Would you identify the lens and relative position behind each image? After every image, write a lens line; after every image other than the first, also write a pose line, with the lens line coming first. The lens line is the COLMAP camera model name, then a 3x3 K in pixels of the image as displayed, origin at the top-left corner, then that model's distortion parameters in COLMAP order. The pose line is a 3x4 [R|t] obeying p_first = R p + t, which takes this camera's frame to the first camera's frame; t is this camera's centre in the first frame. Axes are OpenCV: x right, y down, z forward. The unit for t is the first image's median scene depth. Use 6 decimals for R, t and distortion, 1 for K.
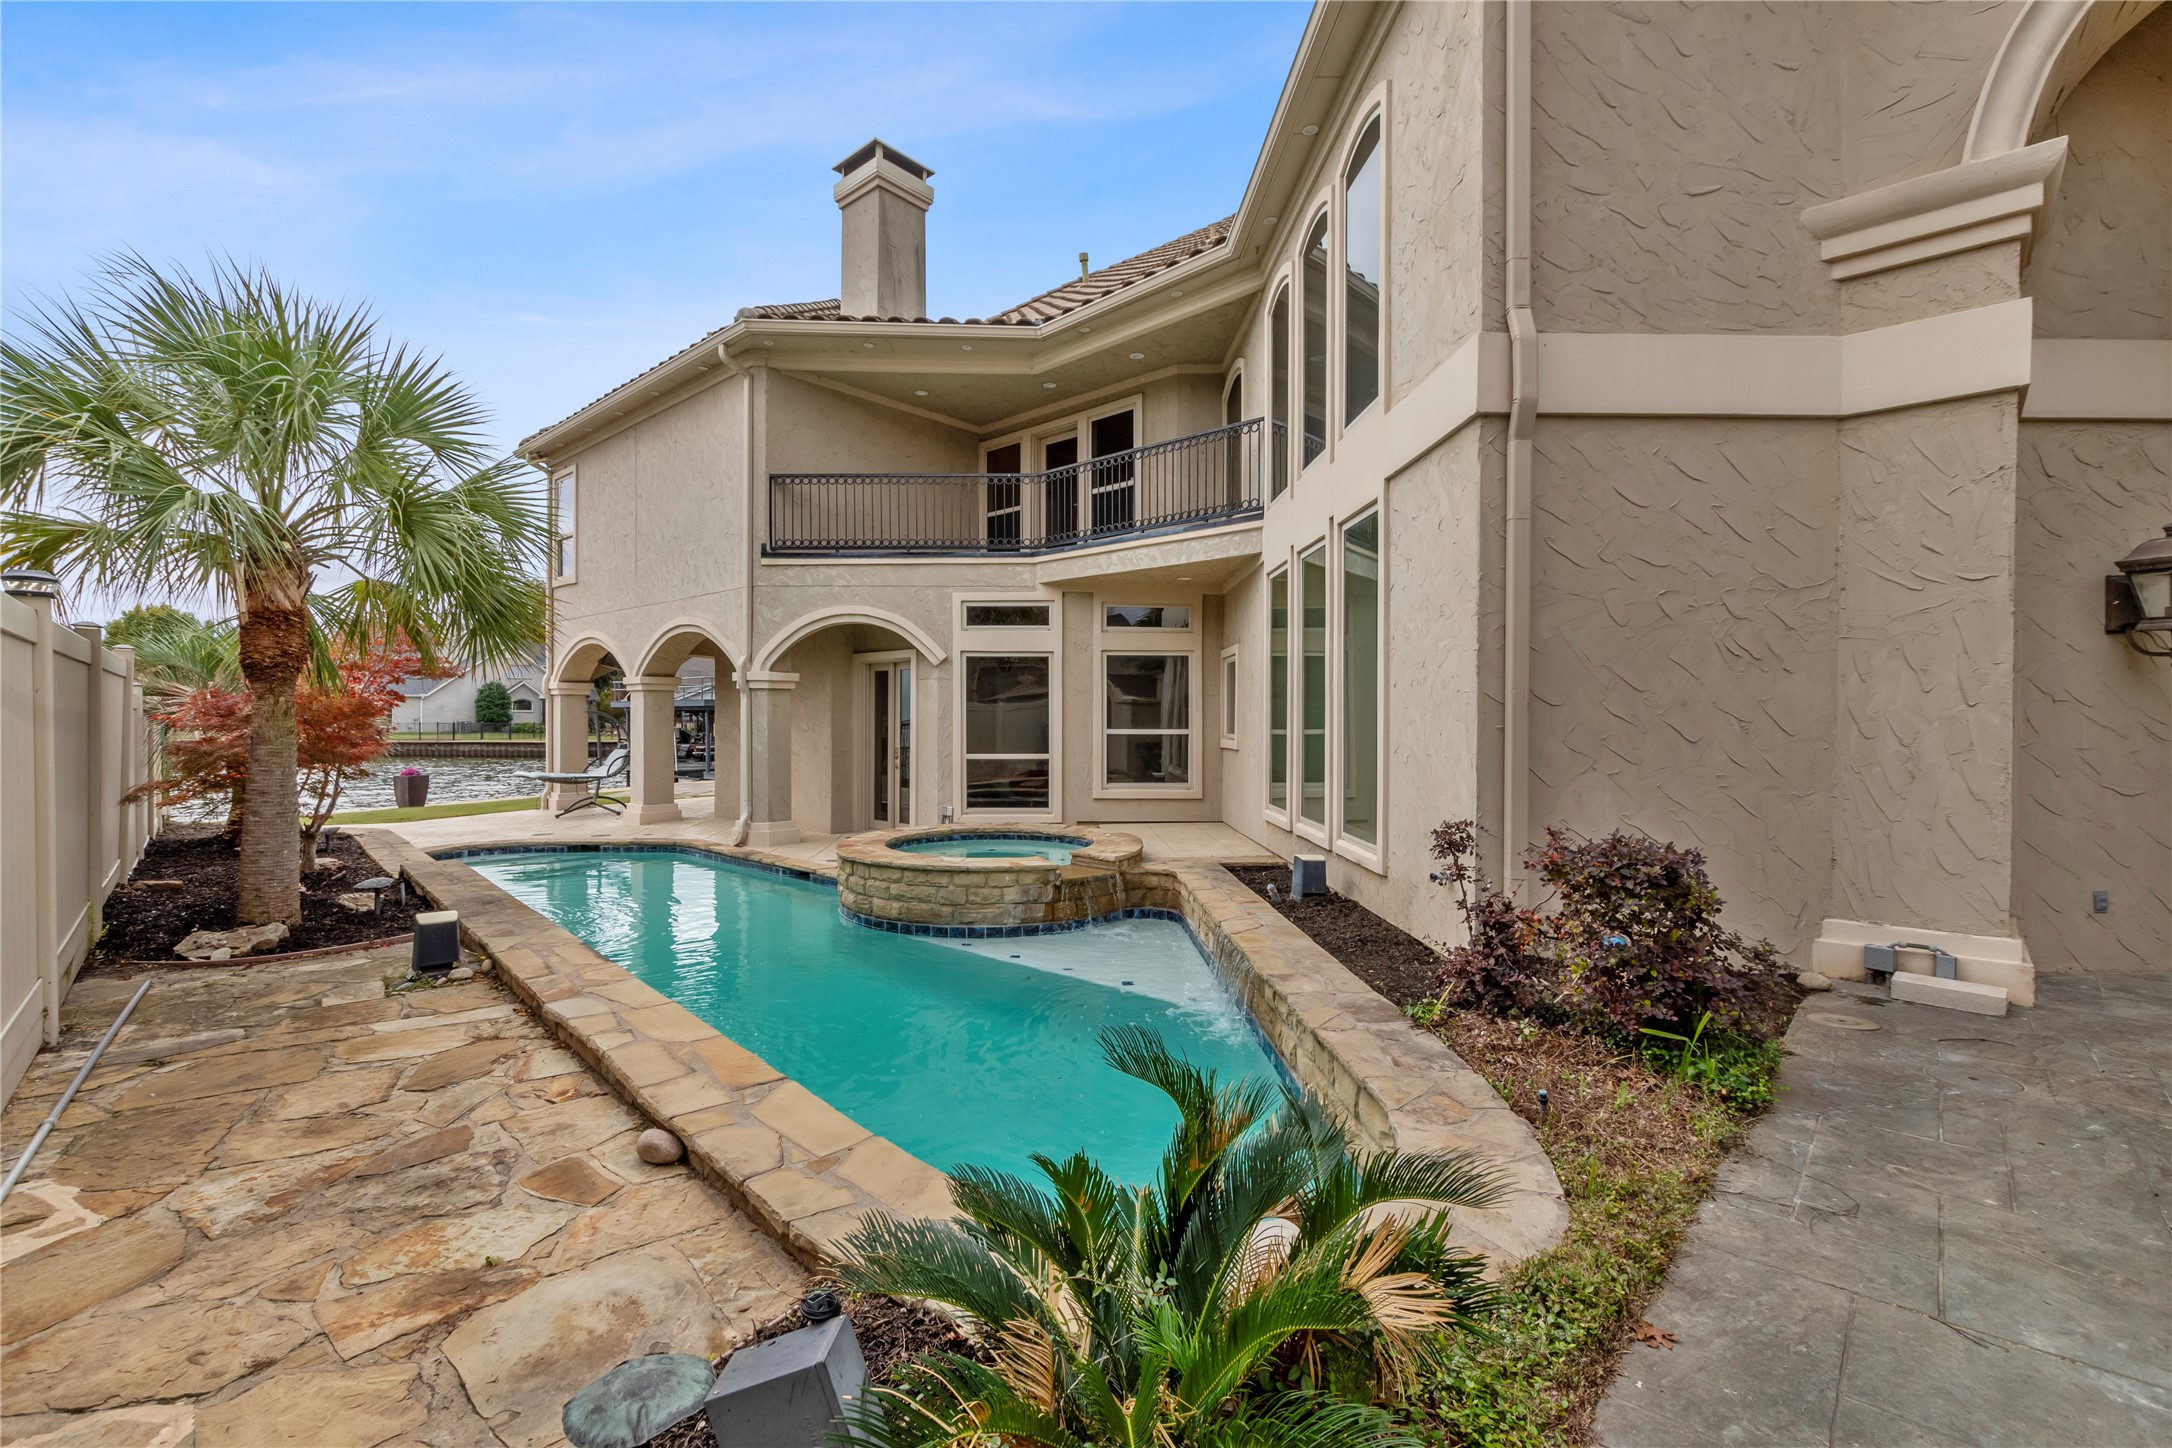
lens RADIAL K [[944.4, 0, 1074.7], [0, 944.4, 713.3], [0, 0, 1]] dist [0.011085, -0.007038]
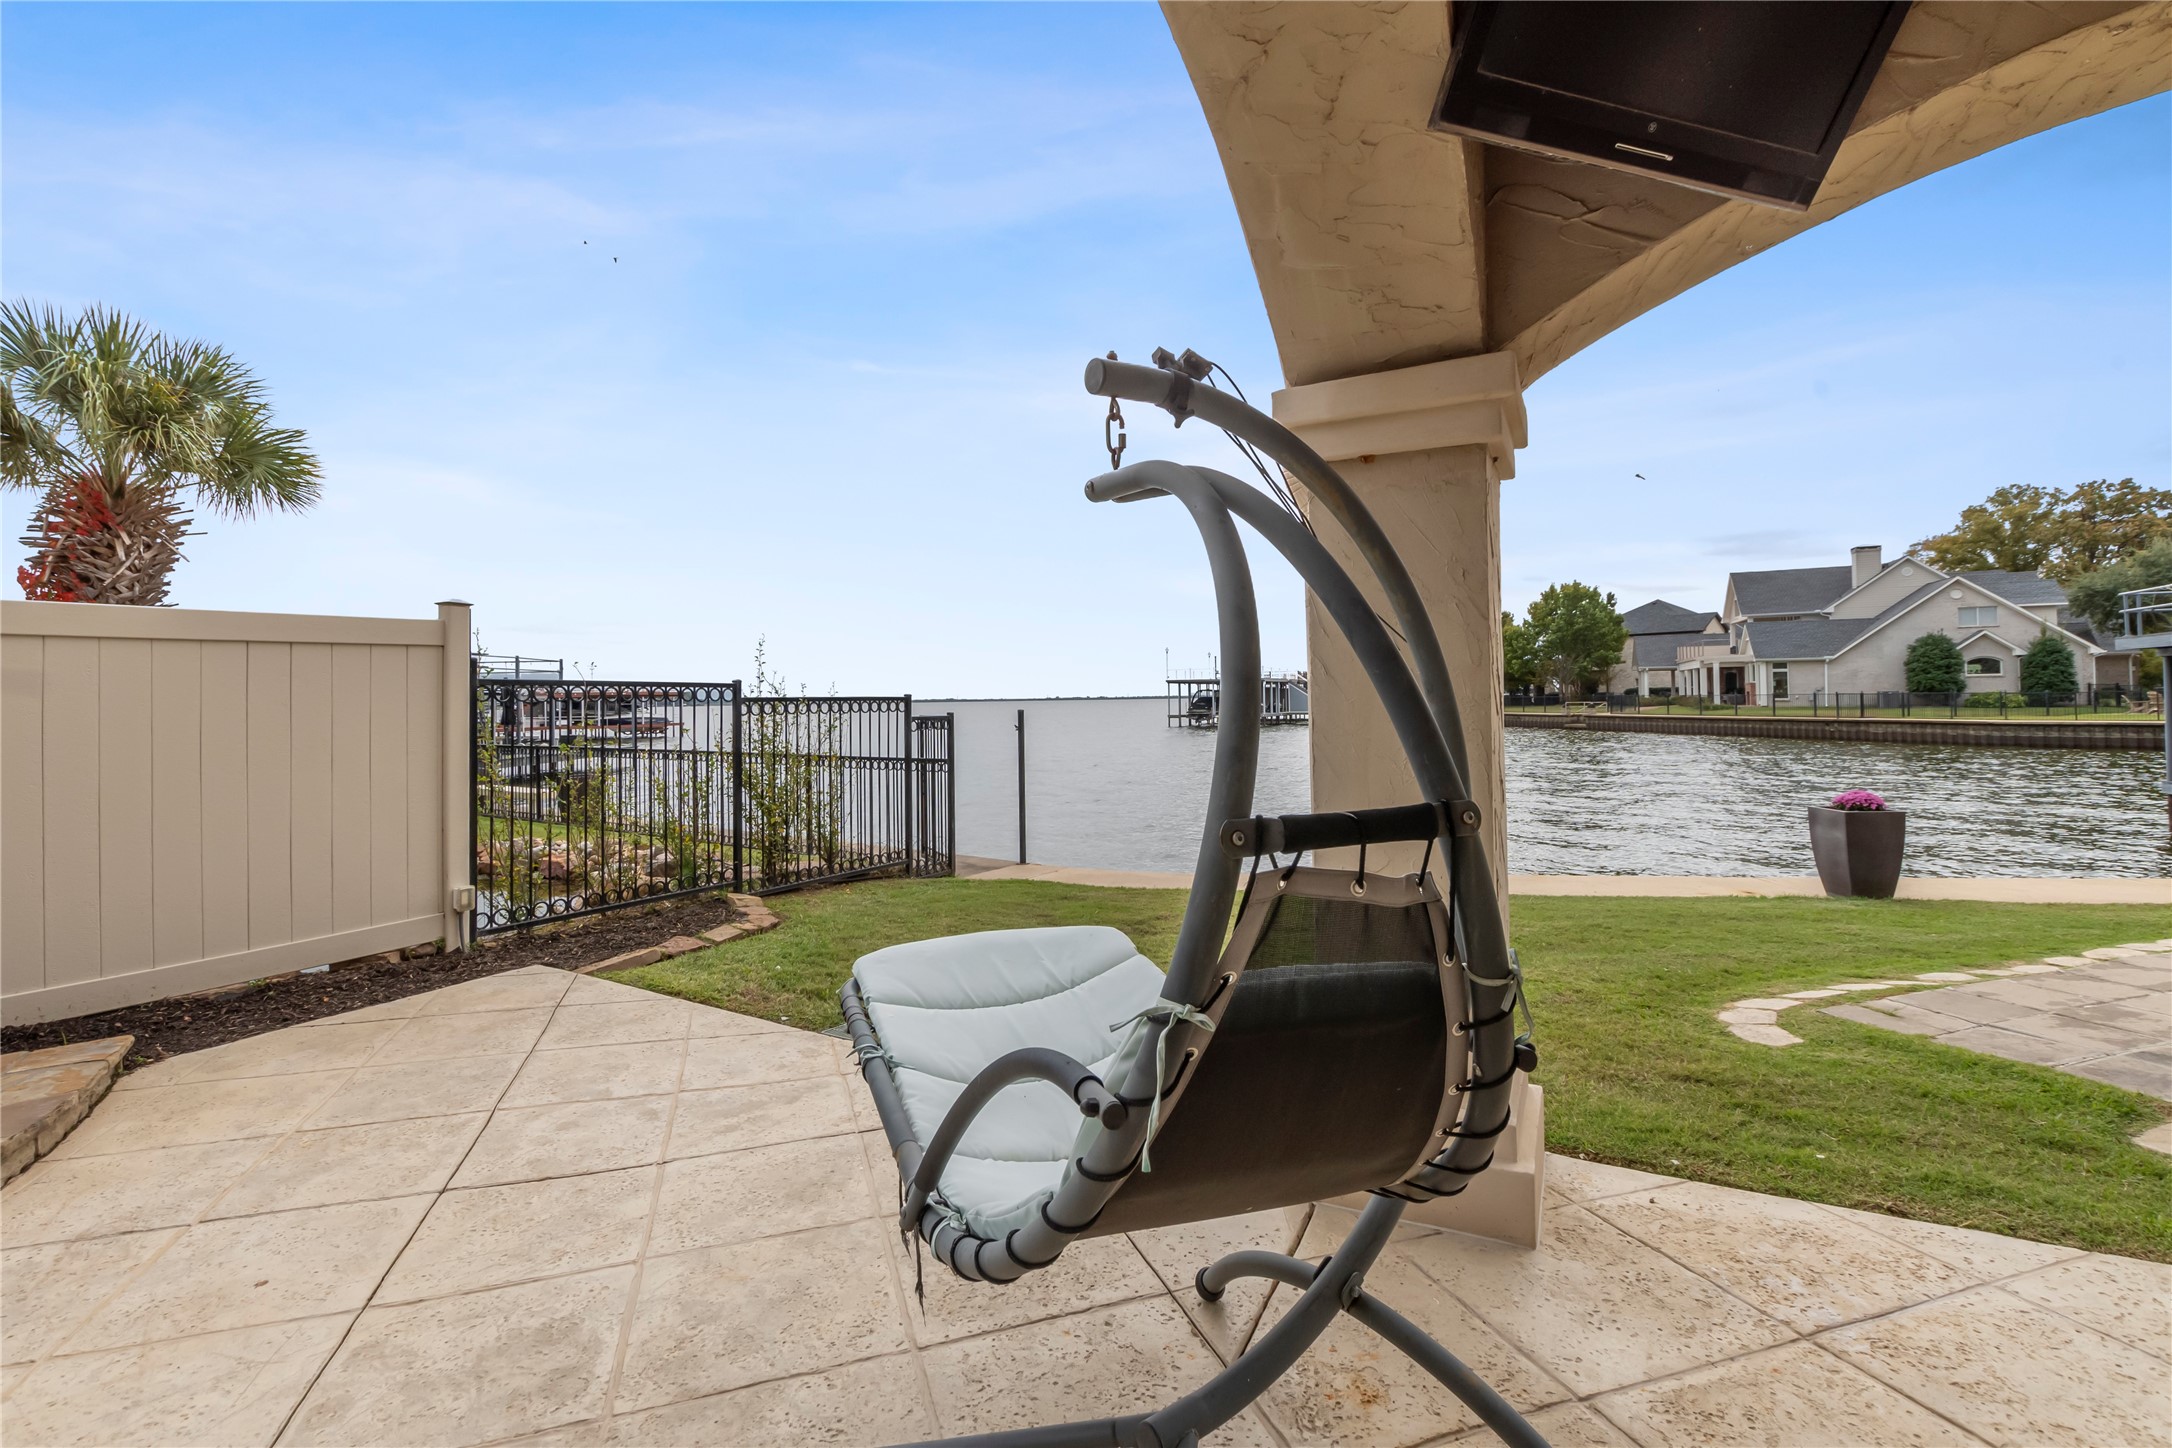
lens RADIAL K [[944.4, 0, 1074.7], [0, 944.4, 713.3], [0, 0, 1]] dist [0.011085, -0.007038]
pose [[0.300349, -0.000198, -0.953829, -0.138677], [0.023598, 0.999695, 0.007223, 0.004956], [0.953538, -0.024678, 0.300262, 0.188609]]
